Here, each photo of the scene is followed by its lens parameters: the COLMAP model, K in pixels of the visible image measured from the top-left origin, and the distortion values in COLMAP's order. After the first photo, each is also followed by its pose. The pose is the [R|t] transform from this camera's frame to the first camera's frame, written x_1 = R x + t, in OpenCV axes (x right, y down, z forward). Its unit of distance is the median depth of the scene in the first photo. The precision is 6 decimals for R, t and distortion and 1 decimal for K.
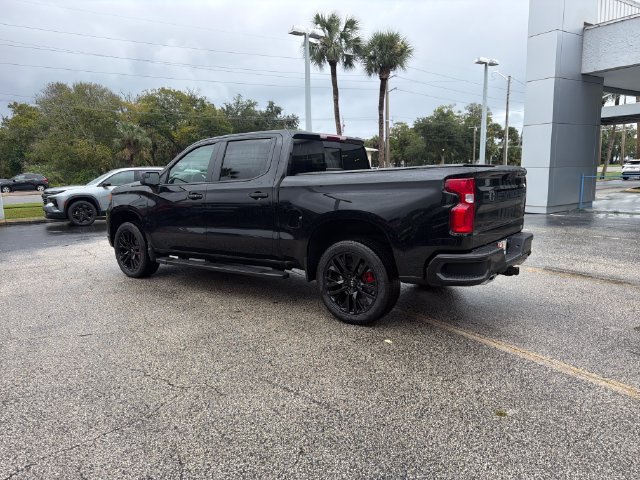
lens RADIAL K [[448.6, 0, 315.3], [0, 448.6, 242.8], [0, 0, 1]] dist [0.059421, -0.071825]
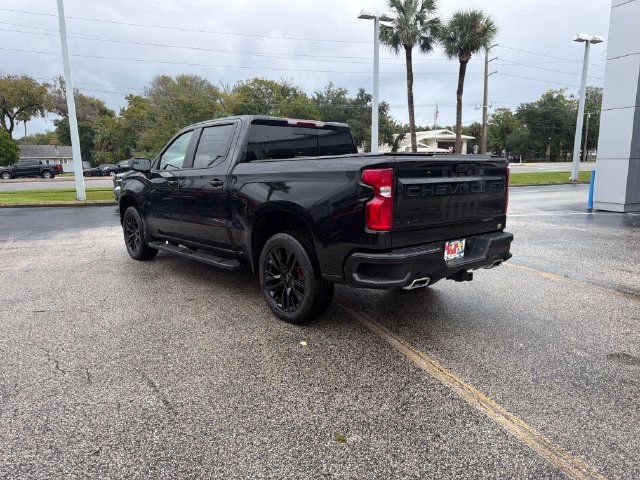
lens RADIAL K [[448.6, 0, 315.3], [0, 448.6, 242.8], [0, 0, 1]] dist [0.059421, -0.071825]
pose [[0.978720, 0.048003, -0.199505, 0.057336], [-0.043190, 0.998663, 0.028407, -0.002575], [0.200602, -0.019186, 0.979485, 0.015784]]
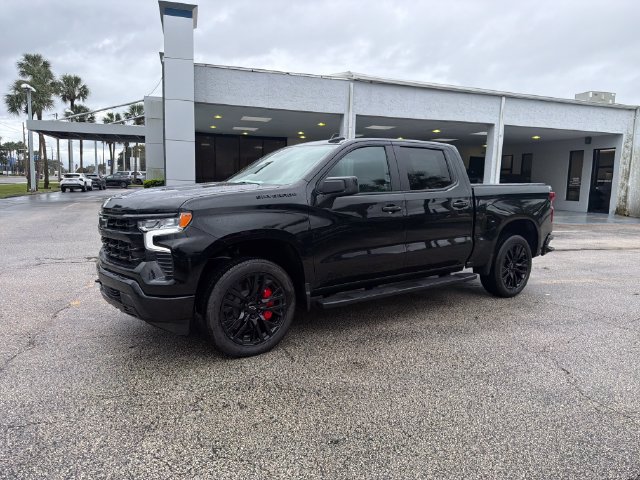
lens RADIAL K [[448.6, 0, 315.3], [0, 448.6, 242.8], [0, 0, 1]] dist [0.059421, -0.071825]
pose [[0.298416, -0.095366, 0.949659, -0.248134], [0.118625, 0.990987, 0.062240, -0.024735], [-0.947035, 0.094080, 0.307039, 0.200949]]
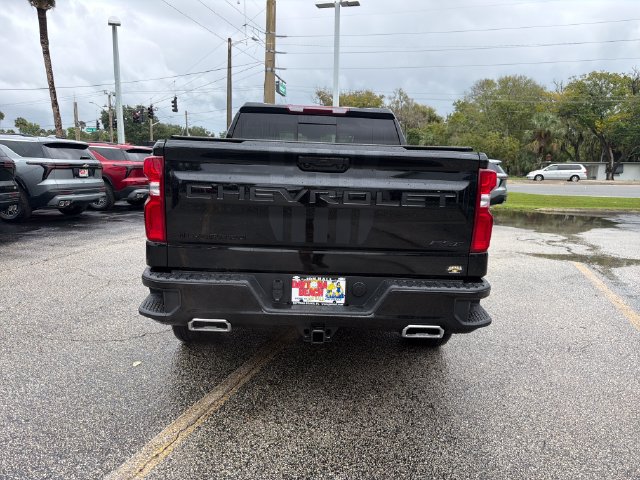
lens RADIAL K [[452.7, 0, 320.0], [0, 452.7, 240.0], [0, 0, 1]] dist [0.047147, -0.071244]
pose [[0.631299, 0.160259, -0.758800, 0.148432], [-0.154986, 0.984750, 0.079036, -0.016963], [0.759895, 0.067708, 0.646510, 0.113063]]
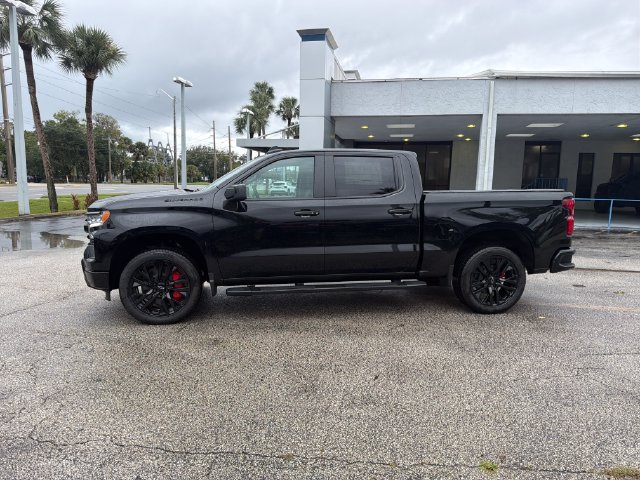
lens RADIAL K [[448.6, 0, 315.3], [0, 448.6, 242.8], [0, 0, 1]] dist [0.059421, -0.071825]
pose [[0.694829, -0.057054, 0.716908, -0.204276], [0.078401, 0.996916, 0.003352, -0.010358], [-0.714889, 0.053878, 0.697159, 0.082569]]
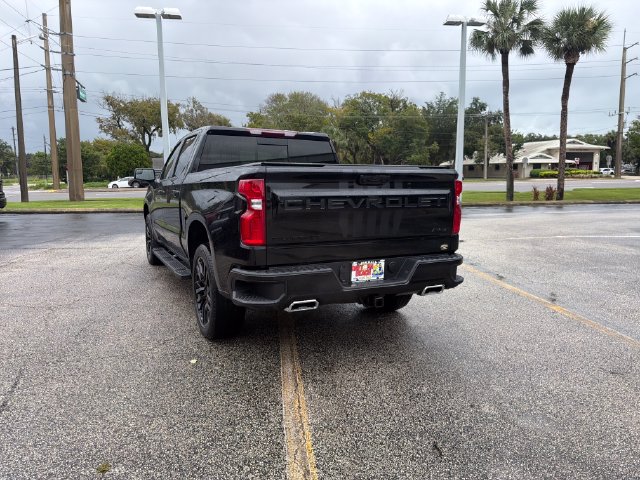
lens RADIAL K [[448.2, 0, 315.8], [0, 448.2, 237.9], [0, 0, 1]] dist [0.053924, -0.063221]
pose [[0.898312, 0.077382, -0.432490, 0.118086], [-0.082064, 0.996596, 0.007861, -0.007789], [0.431626, 0.028430, 0.901605, 0.046842]]
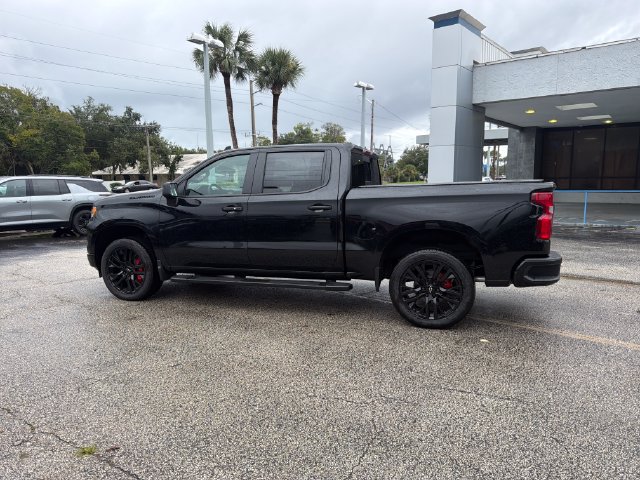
lens RADIAL K [[448.6, 0, 315.3], [0, 448.6, 242.8], [0, 0, 1]] dist [0.059421, -0.071825]
pose [[0.951634, -0.026100, 0.306123, -0.088514], [0.034498, 0.999161, -0.022053, -0.001228], [-0.305291, 0.031547, 0.951736, 0.011454]]
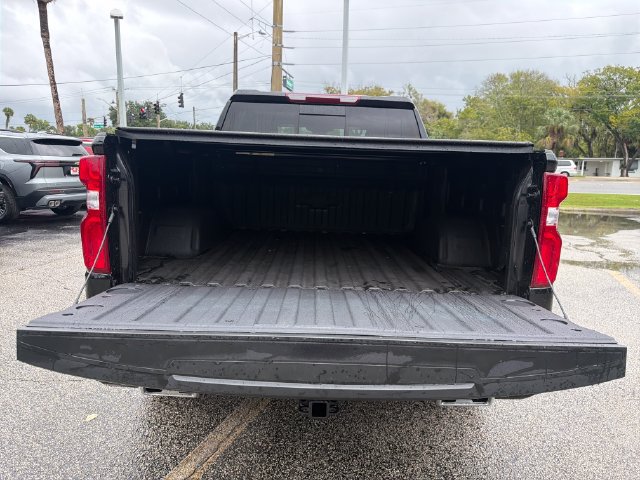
lens RADIAL K [[455.2, 0, 321.1], [0, 455.2, 235.7], [0, 0, 1]] dist [0.031334, -0.048892]
pose [[0.619318, 0.160075, -0.768649, 0.127563], [-0.155530, 0.984608, 0.079735, -0.020219], [0.769582, 0.070167, 0.634681, 0.130926]]
